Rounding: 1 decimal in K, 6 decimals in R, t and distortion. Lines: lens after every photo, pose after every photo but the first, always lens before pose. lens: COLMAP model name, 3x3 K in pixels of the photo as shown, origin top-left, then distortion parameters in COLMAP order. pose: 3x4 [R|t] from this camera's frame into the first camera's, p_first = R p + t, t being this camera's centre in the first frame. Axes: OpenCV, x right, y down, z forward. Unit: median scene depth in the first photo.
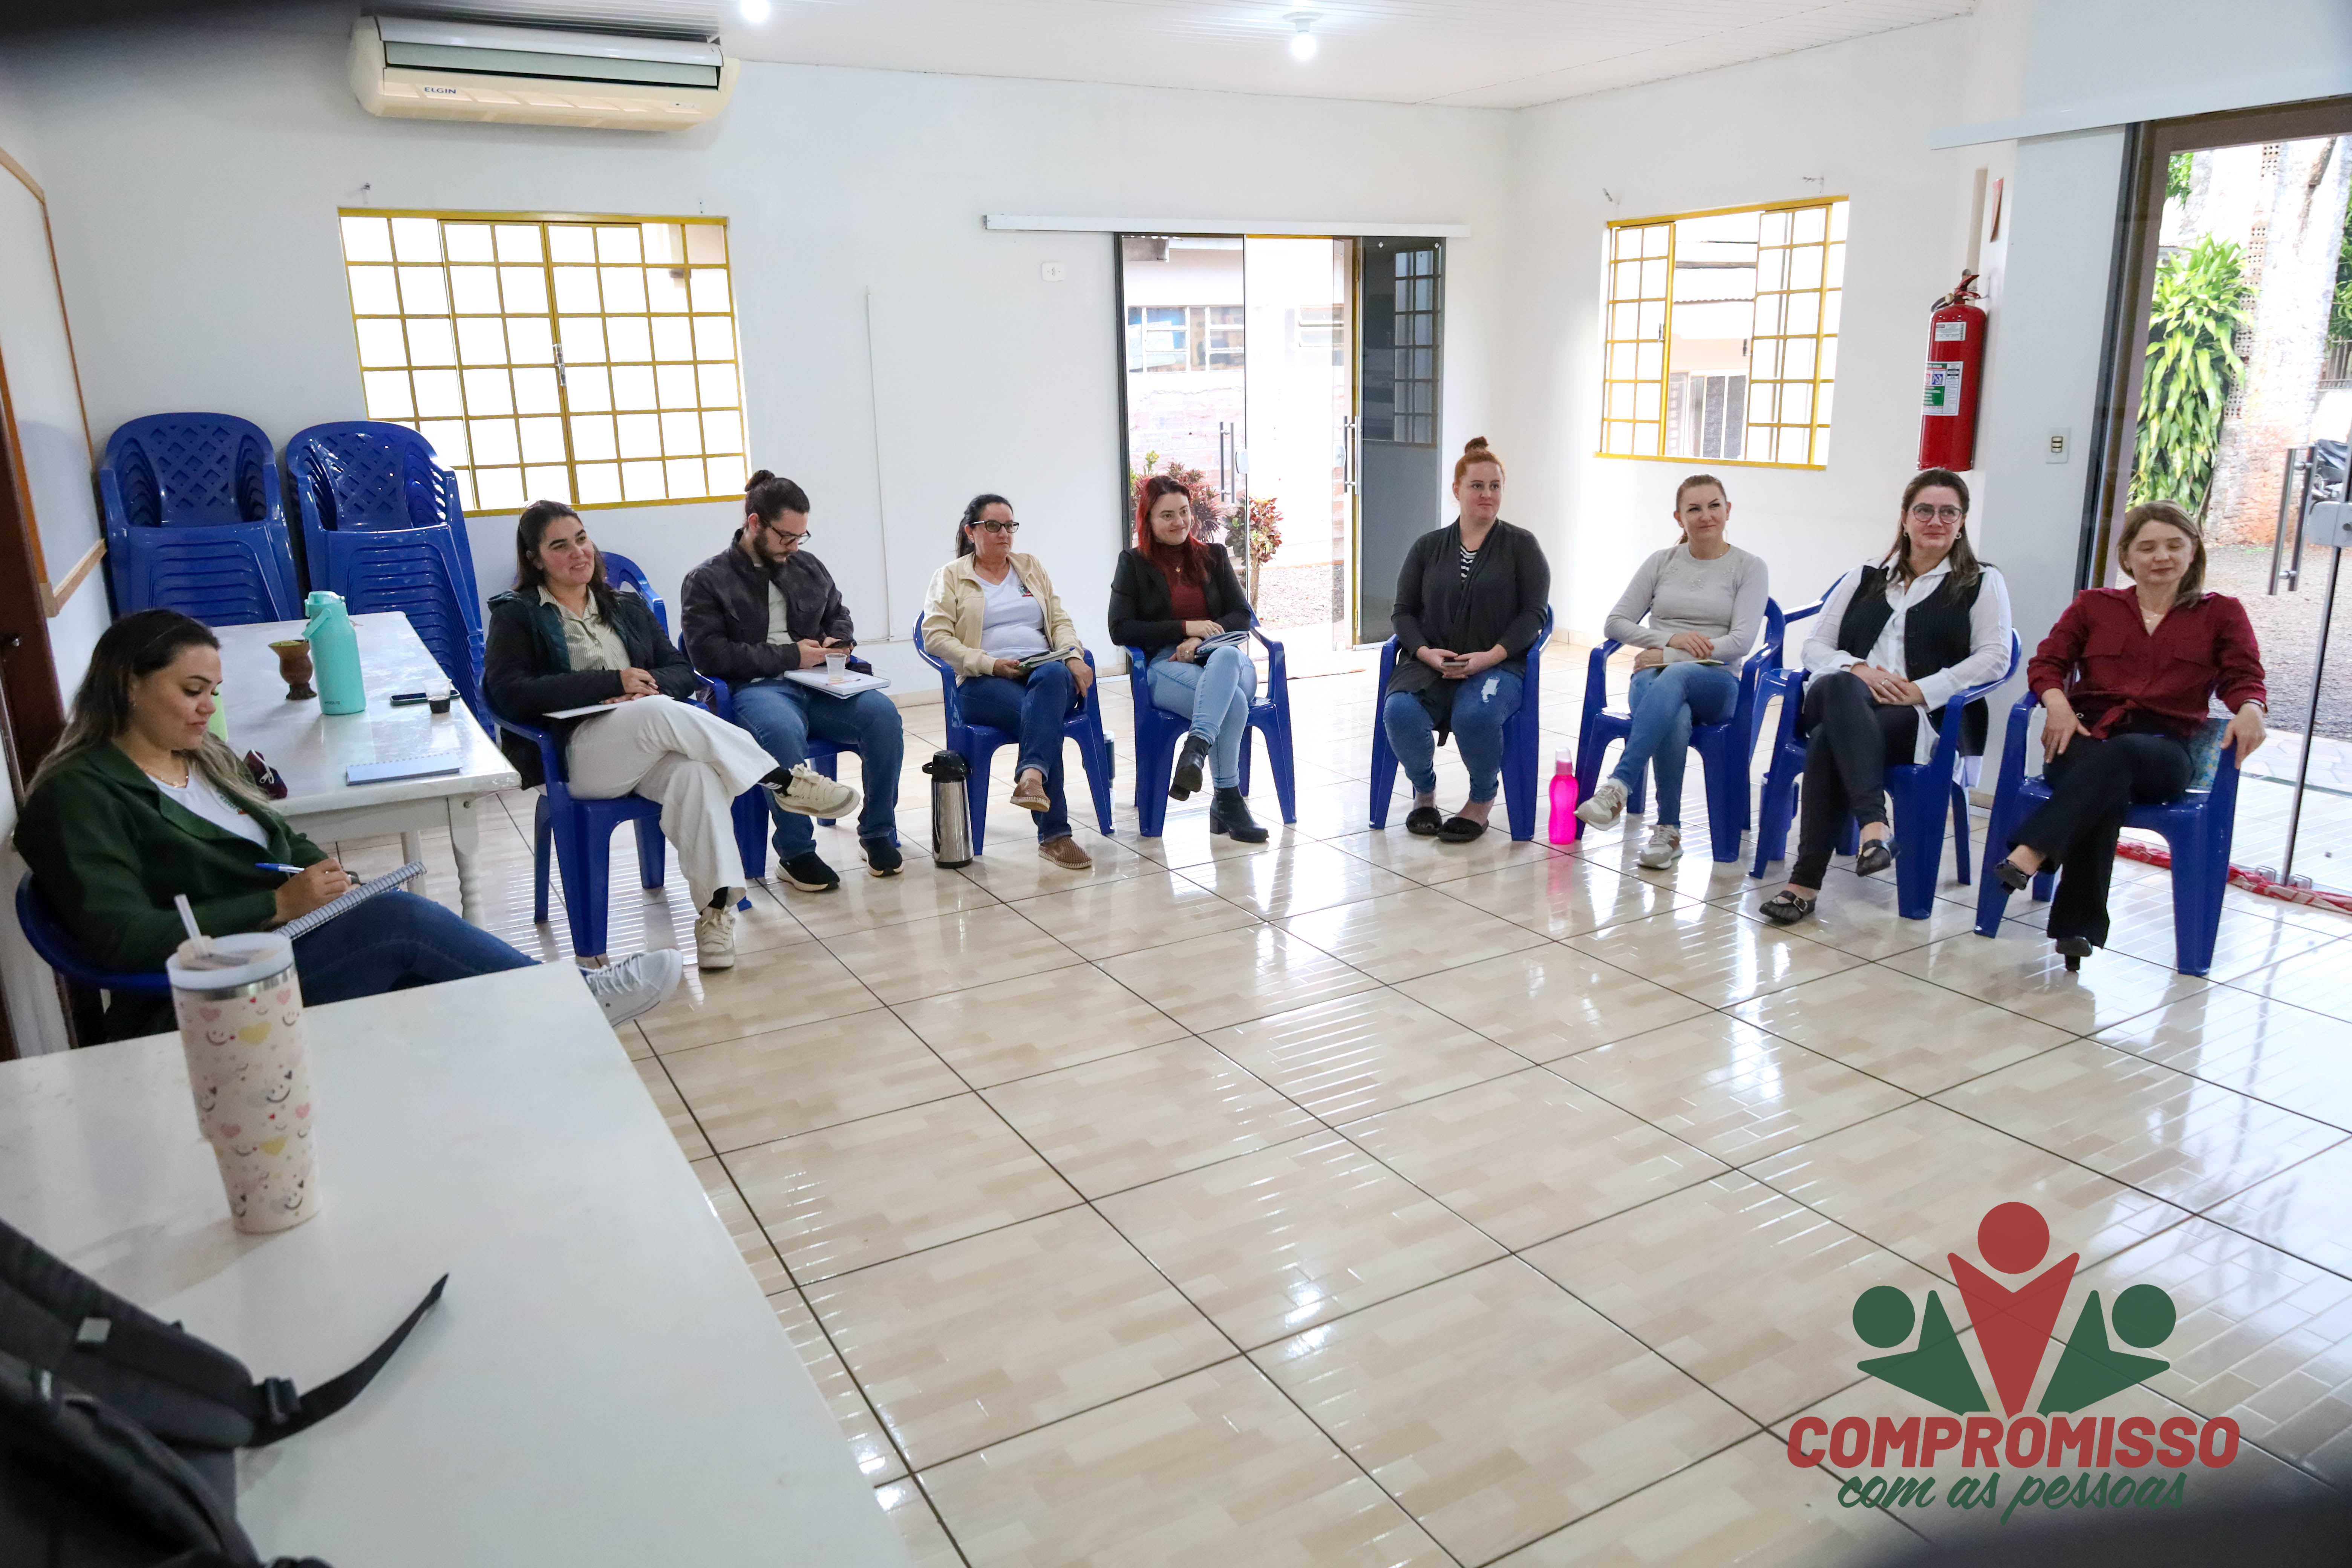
lens RADIAL K [[1581.4, 0, 1176.0], [0, 1581.4, 784.0], [0, 0, 1]] dist [-0.002173, -0.001014]
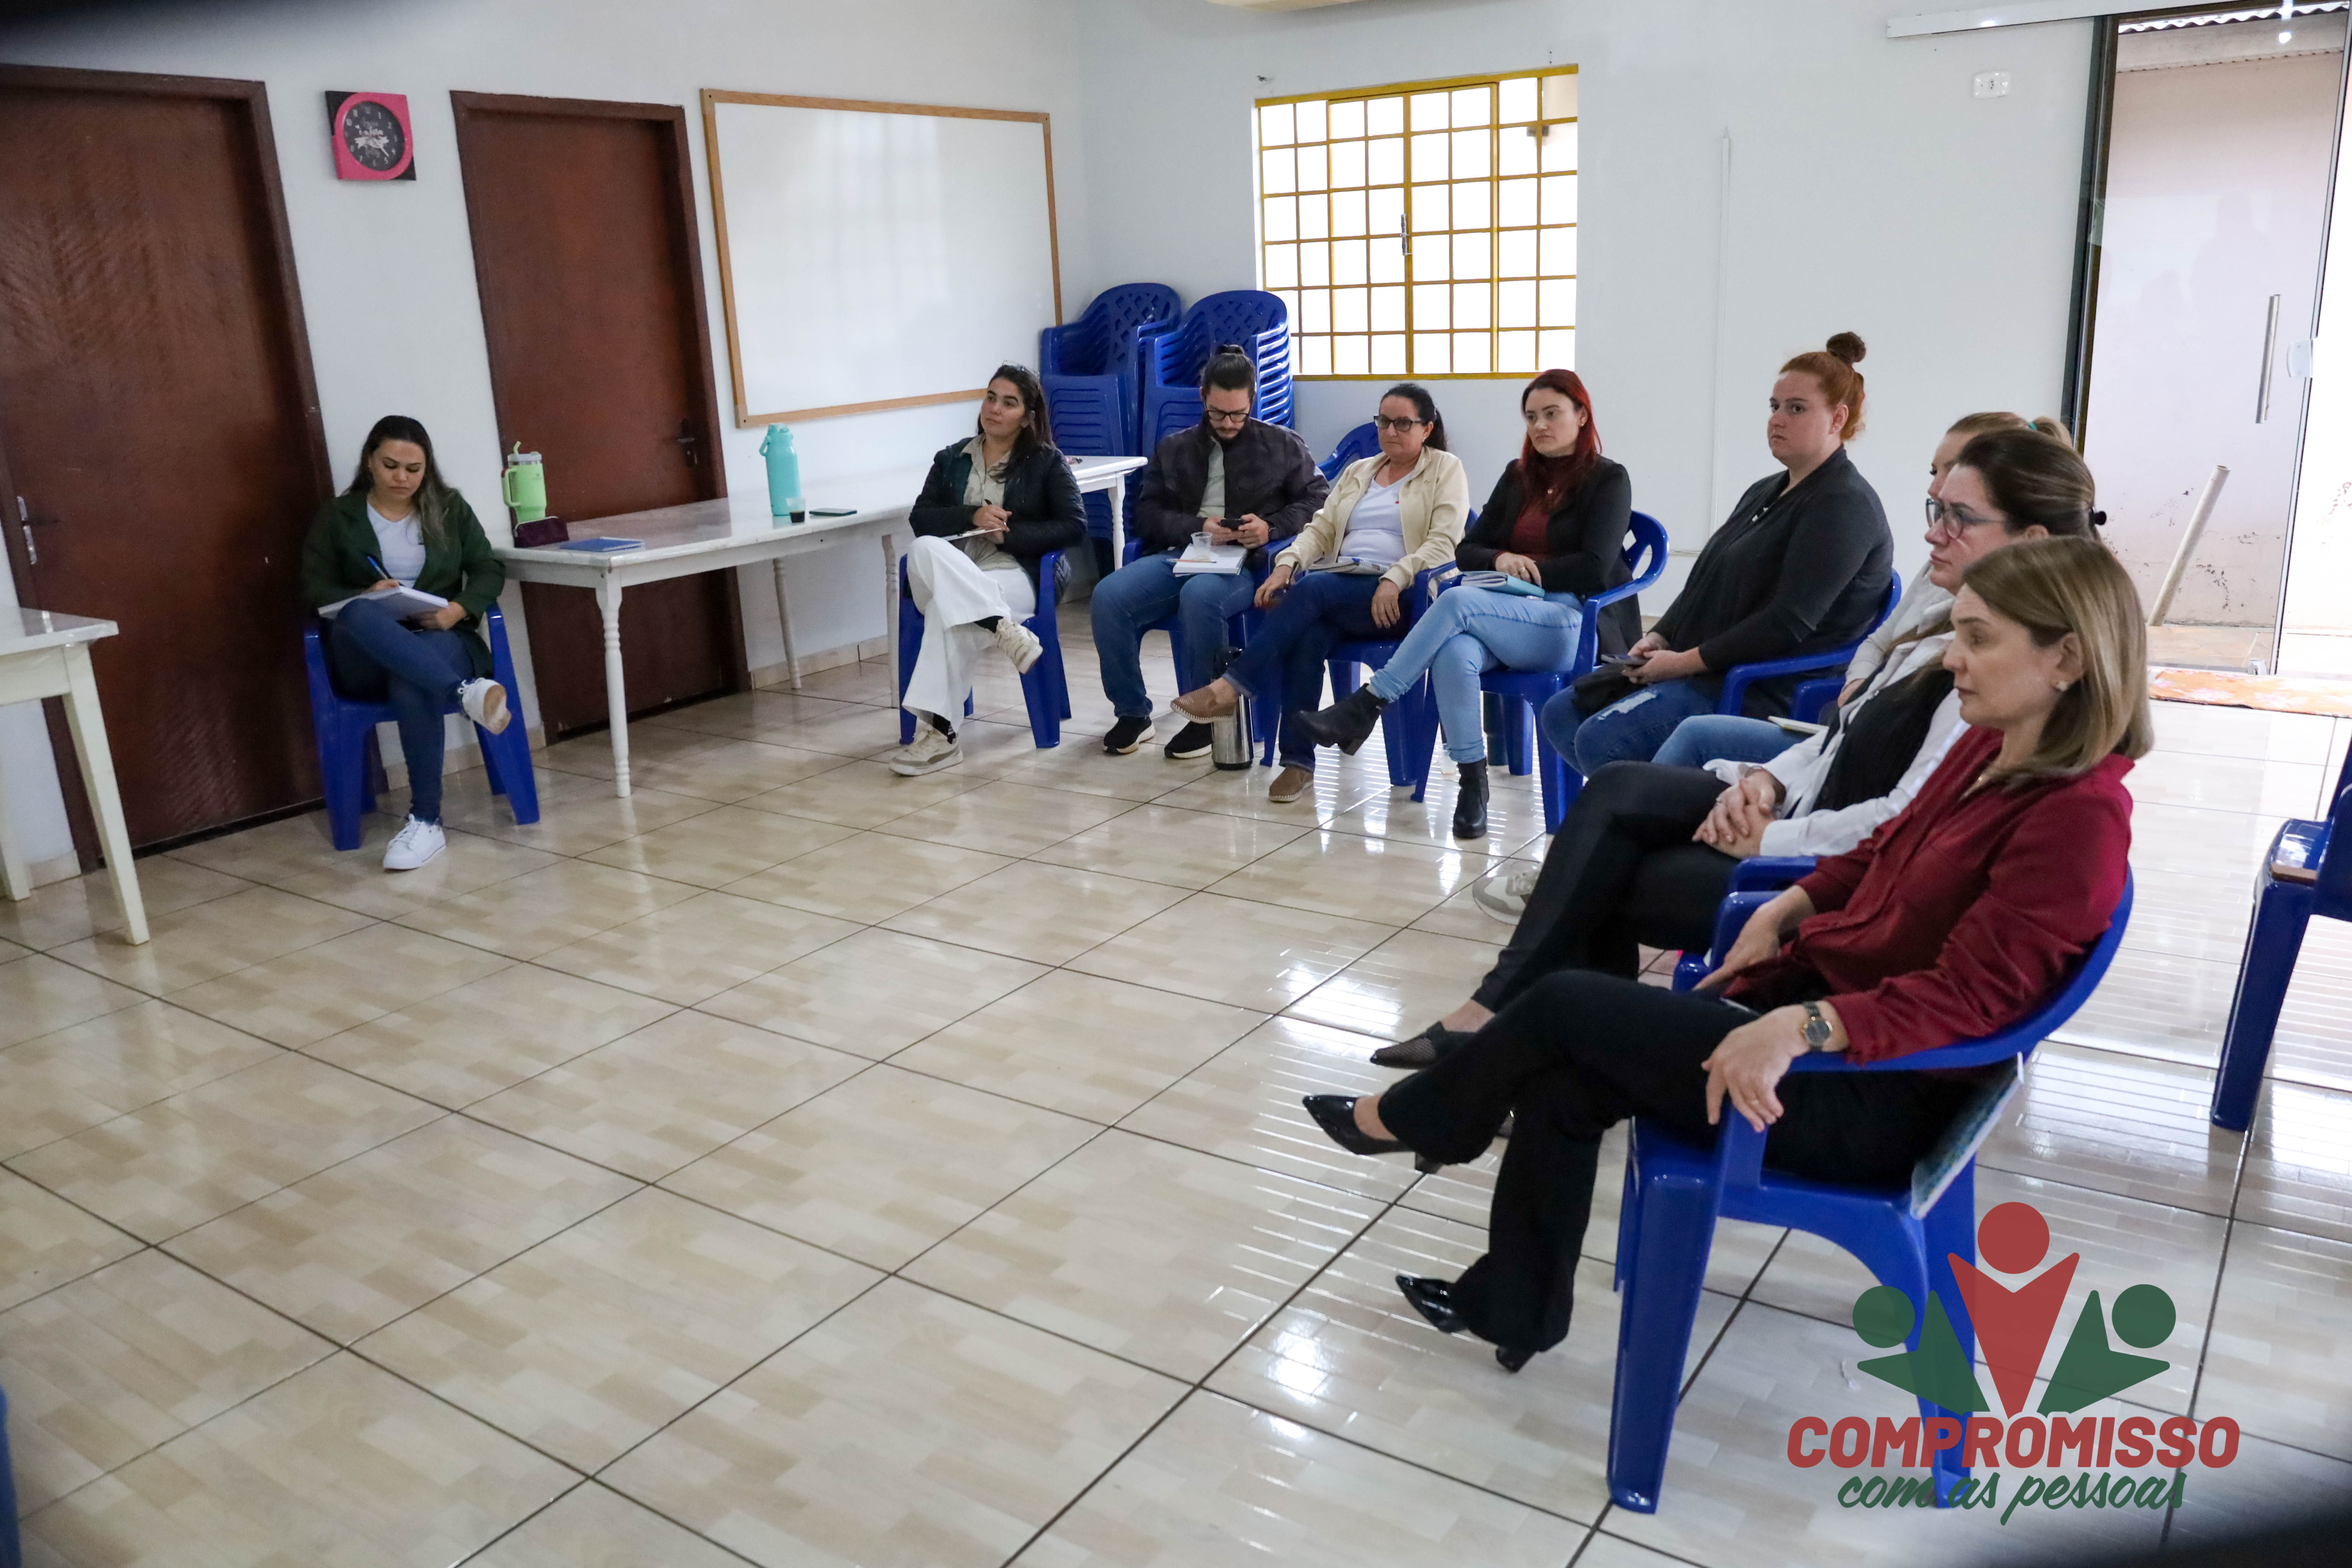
lens RADIAL K [[1778.3, 0, 1176.0], [0, 1778.3, 784.0], [0, 0, 1]] dist [-0.035516, 0.000428]
pose [[0.434582, 0.242231, -0.867446, 0.625758], [-0.200087, 0.965050, 0.169245, -0.091616], [0.878125, 0.100015, 0.467860, 0.390266]]
